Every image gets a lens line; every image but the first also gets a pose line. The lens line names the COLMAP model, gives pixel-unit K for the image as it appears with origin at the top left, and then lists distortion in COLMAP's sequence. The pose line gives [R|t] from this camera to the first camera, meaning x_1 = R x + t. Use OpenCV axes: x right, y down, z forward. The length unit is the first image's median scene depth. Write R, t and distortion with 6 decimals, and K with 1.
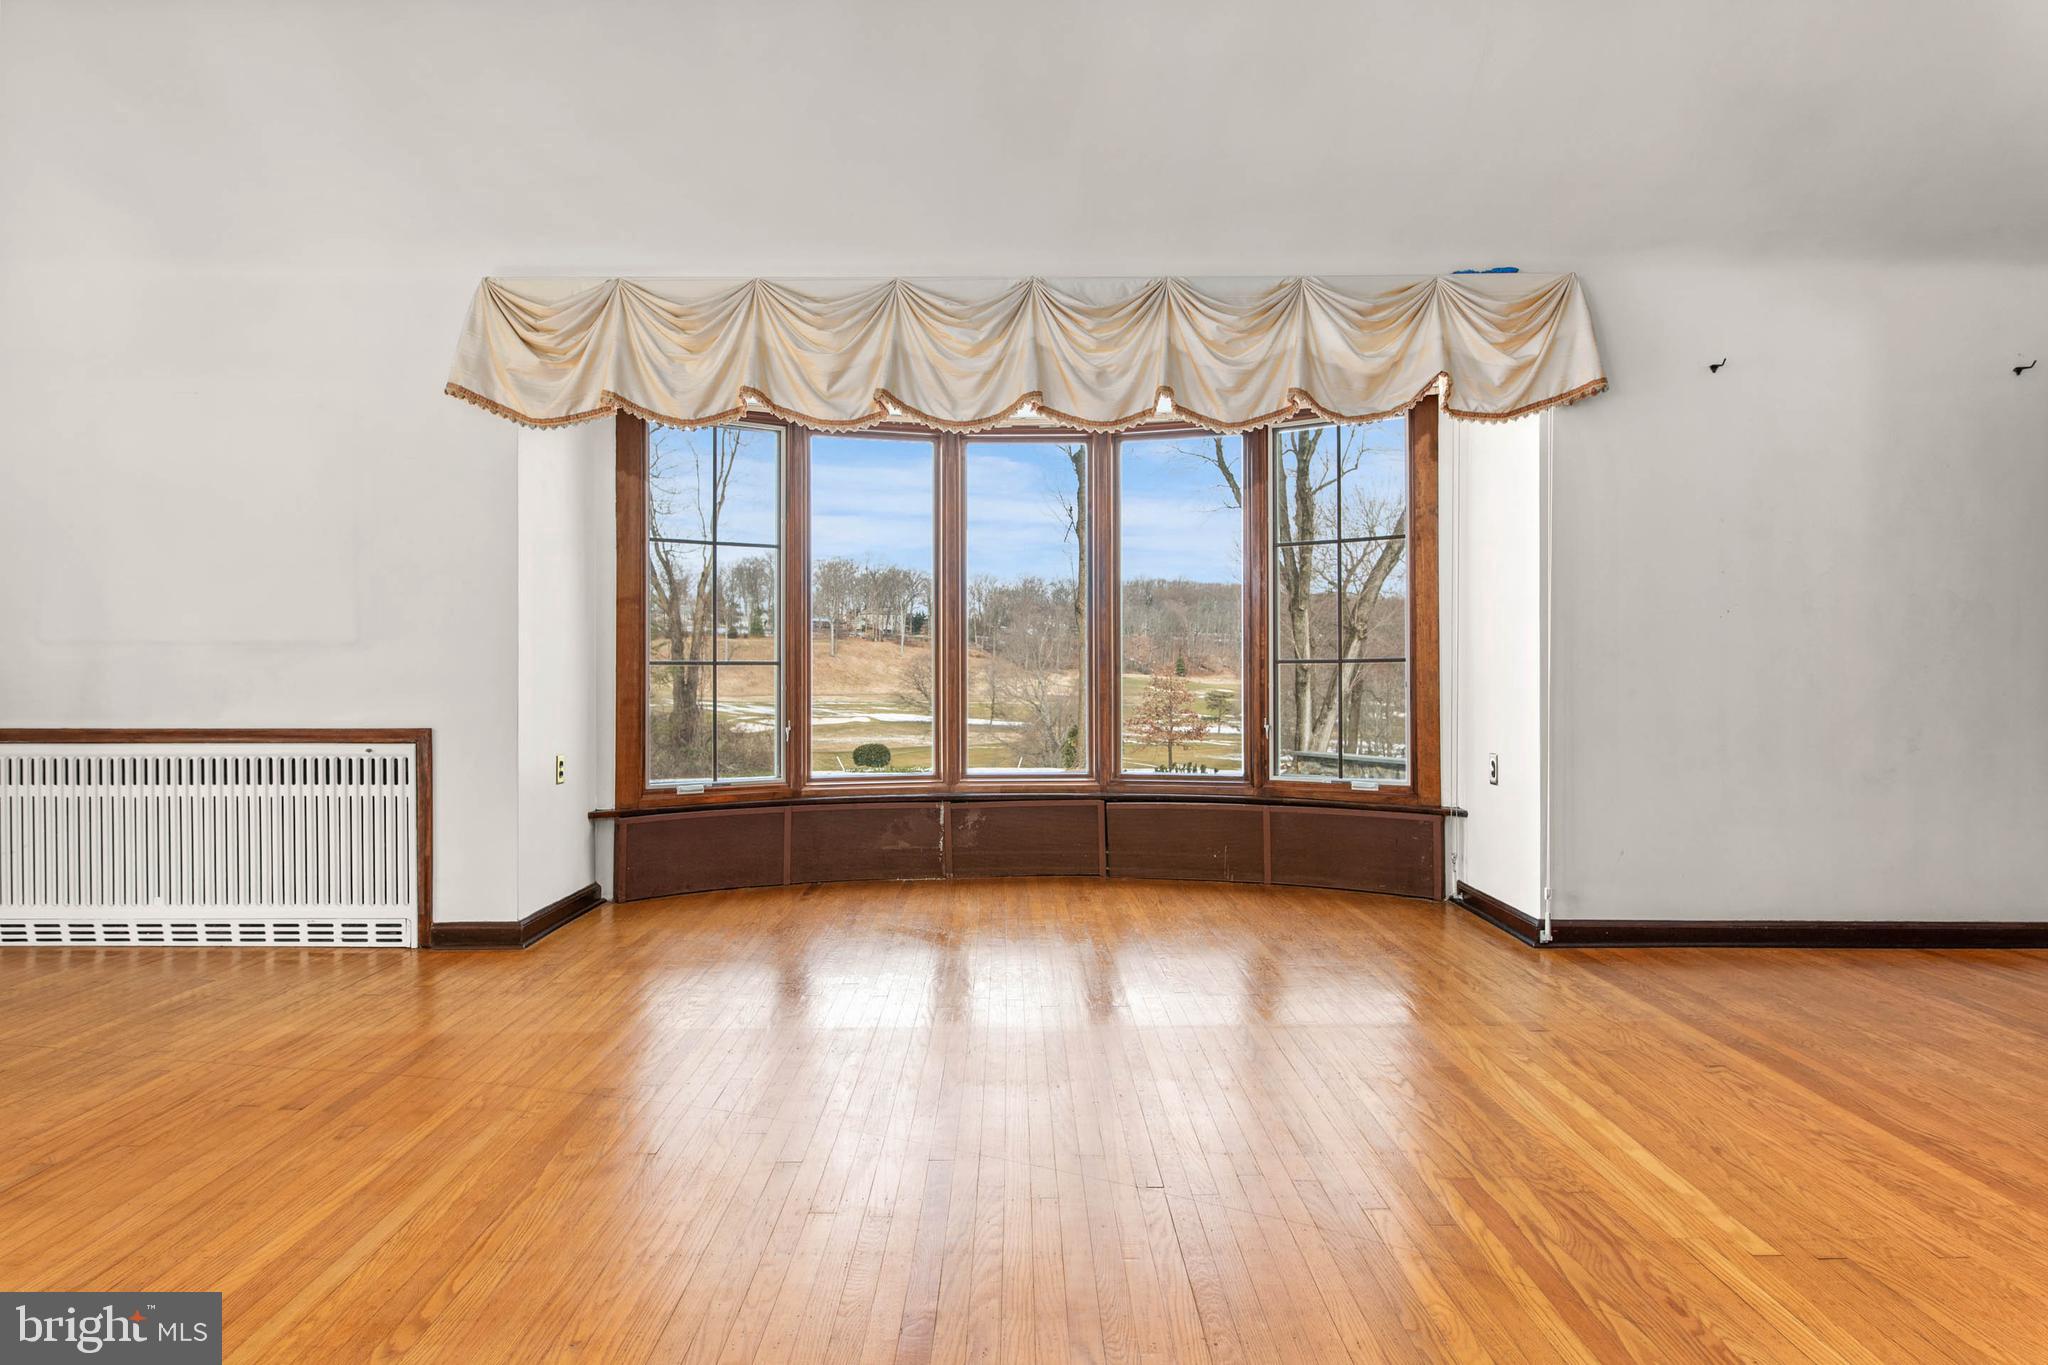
lens RADIAL K [[1195.7, 0, 1024.0], [0, 1195.7, 682.5], [0, 0, 1]] dist [0.000032, 0.000199]
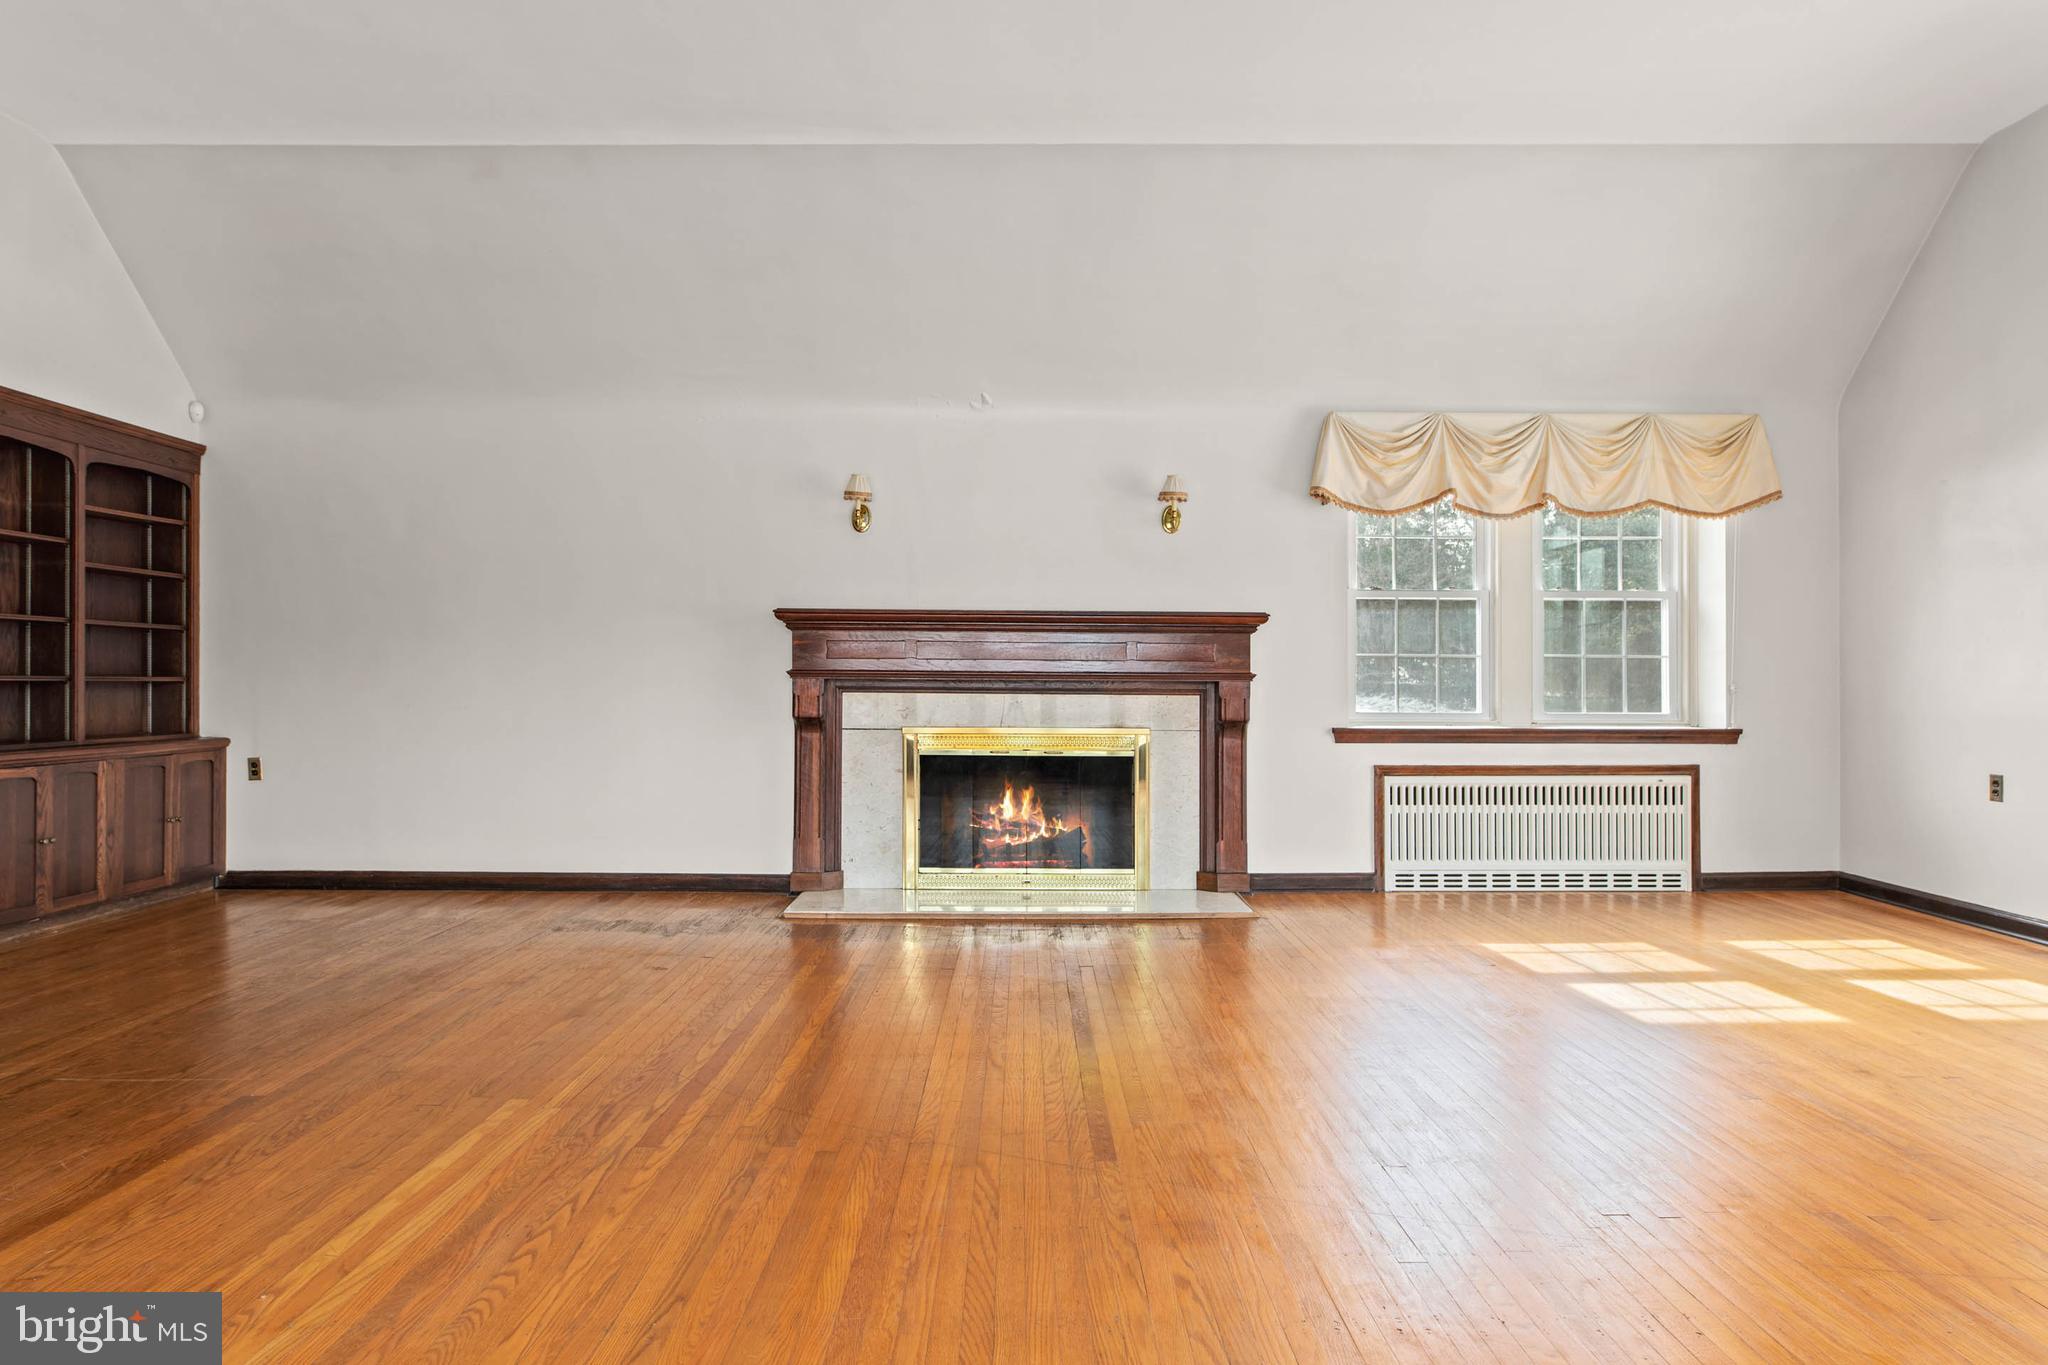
lens RADIAL K [[1195.7, 0, 1024.0], [0, 1195.7, 682.5], [0, 0, 1]] dist [0.000032, 0.000199]
pose [[-0.999949, -0.001954, 0.009929, -0.004904], [-0.001832, 0.999922, 0.012321, -0.040222], [-0.009952, 0.012302, -0.999875, 2.031961]]
